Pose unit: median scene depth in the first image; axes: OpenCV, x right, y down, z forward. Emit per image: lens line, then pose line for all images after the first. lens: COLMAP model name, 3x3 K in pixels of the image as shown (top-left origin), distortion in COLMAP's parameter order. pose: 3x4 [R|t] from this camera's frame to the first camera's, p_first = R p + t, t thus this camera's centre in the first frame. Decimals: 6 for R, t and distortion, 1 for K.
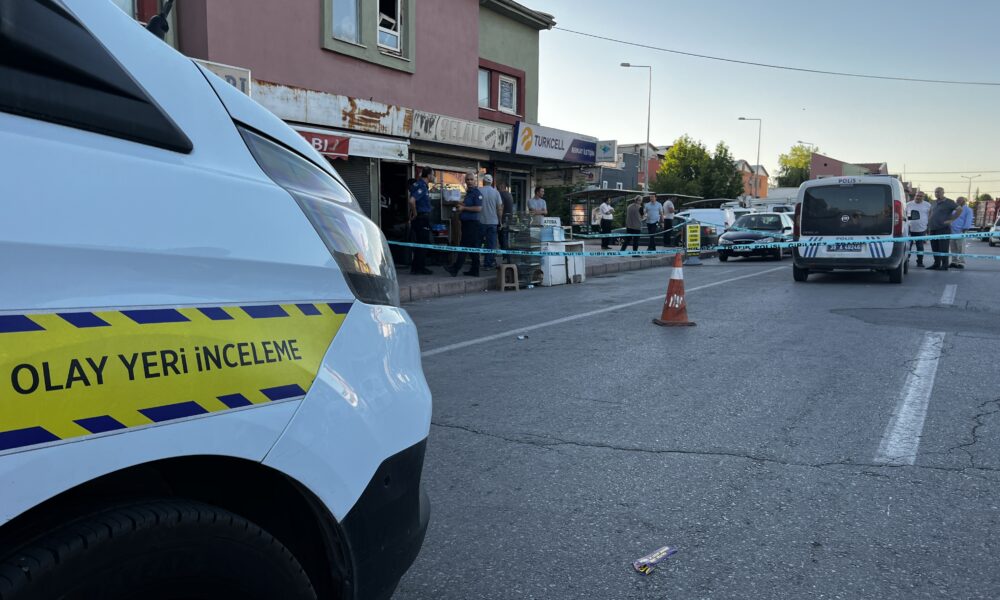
lens RADIAL K [[748.8, 0, 500.0], [0, 748.8, 300.0], [0, 0, 1]] dist [0.177595, -0.523093]
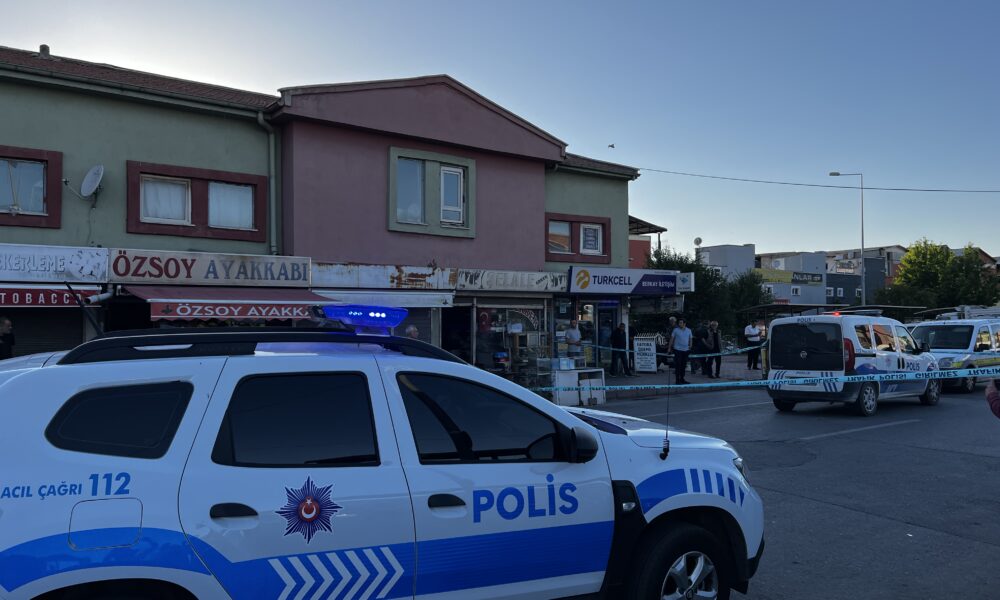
lens RADIAL K [[747.4, 0, 500.0], [0, 747.4, 300.0], [0, 0, 1]] dist [0.161989, -0.335142]
pose [[0.933289, -0.024341, -0.358300, 0.399217], [-0.024998, 0.990877, -0.132430, -0.026852], [0.358255, 0.132553, 0.924166, -0.155742]]
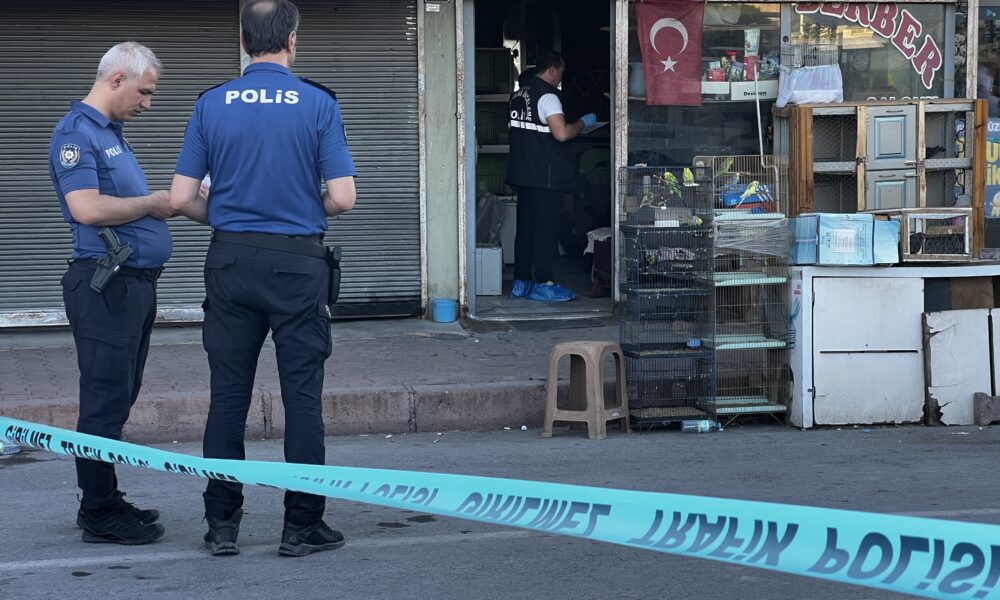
lens RADIAL K [[2241.1, 0, 500.0], [0, 2241.1, 300.0], [0, 0, 1]] dist [-0.127155, 5.213813]
pose [[0.718216, 0.051031, -0.693947, 0.530768], [-0.060680, 0.998101, 0.010596, -0.064905], [0.693170, 0.034499, 0.719948, 0.322445]]
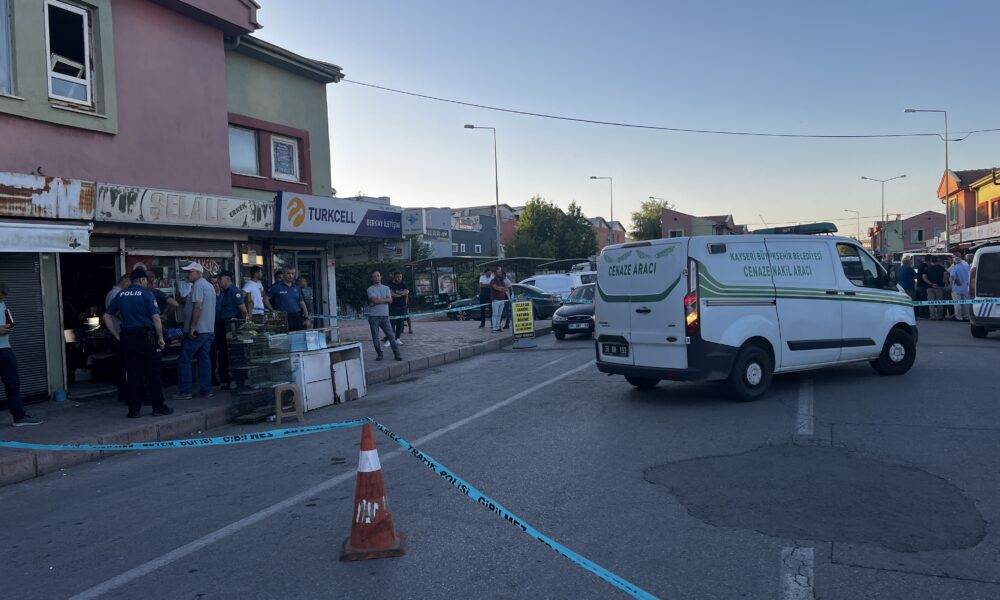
lens RADIAL K [[749.9, 0, 498.2], [0, 749.9, 303.9], [0, 0, 1]] dist [0.056119, -0.062838]
pose [[0.986056, -0.053970, 0.157419, 0.137333], [0.065254, 0.995589, -0.067412, -0.059902], [-0.153086, 0.076744, 0.985228, 0.229940]]
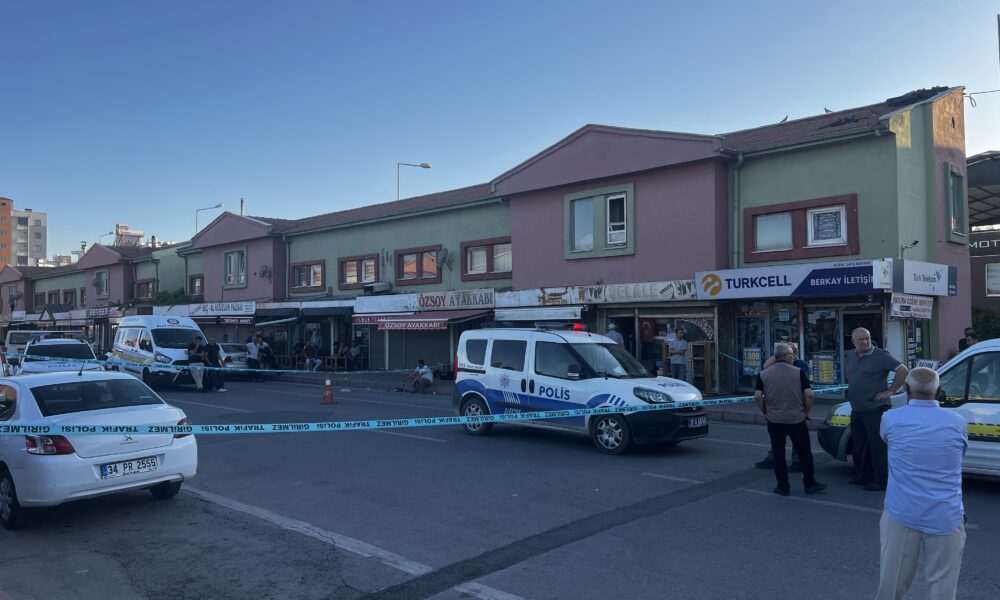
lens RADIAL K [[747.4, 0, 500.0], [0, 747.4, 300.0], [0, 0, 1]] dist [0.161989, -0.335142]
pose [[-0.221849, -0.044187, -0.974079, 1.360689], [-0.100958, 0.994645, -0.022127, -0.164882], [0.969840, 0.093432, -0.225122, 1.134275]]
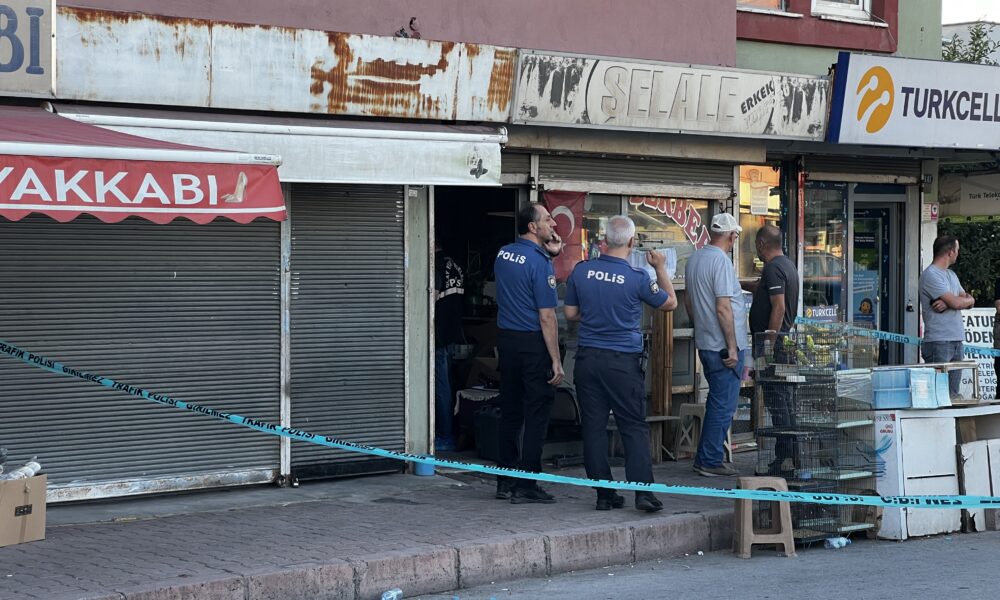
lens RADIAL K [[2241.1, 0, 500.0], [0, 2241.1, 300.0], [0, 0, 1]] dist [-0.127155, 5.213813]
pose [[0.977645, -0.004368, -0.210216, 0.100141], [-0.014329, 0.996076, -0.087335, -0.034140], [0.209773, 0.088395, 0.973746, -0.044282]]
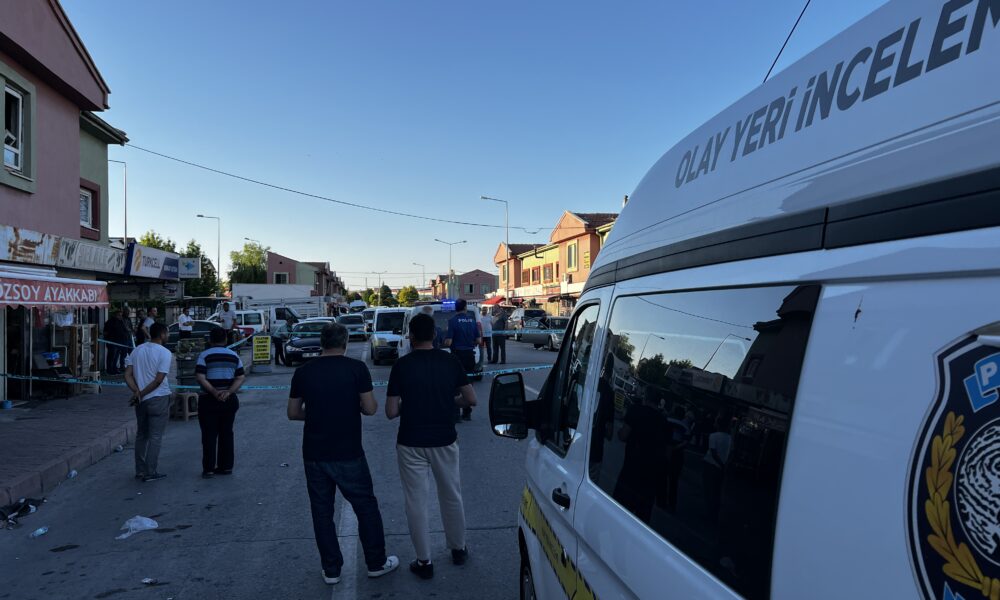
lens RADIAL K [[749.9, 0, 498.2], [0, 749.9, 303.9], [0, 0, 1]] dist [0.056119, -0.062838]
pose [[0.747180, -0.011487, 0.664523, -0.321810], [0.083663, 0.993523, -0.076896, -0.049226], [-0.659335, 0.113051, 0.743301, -0.045746]]
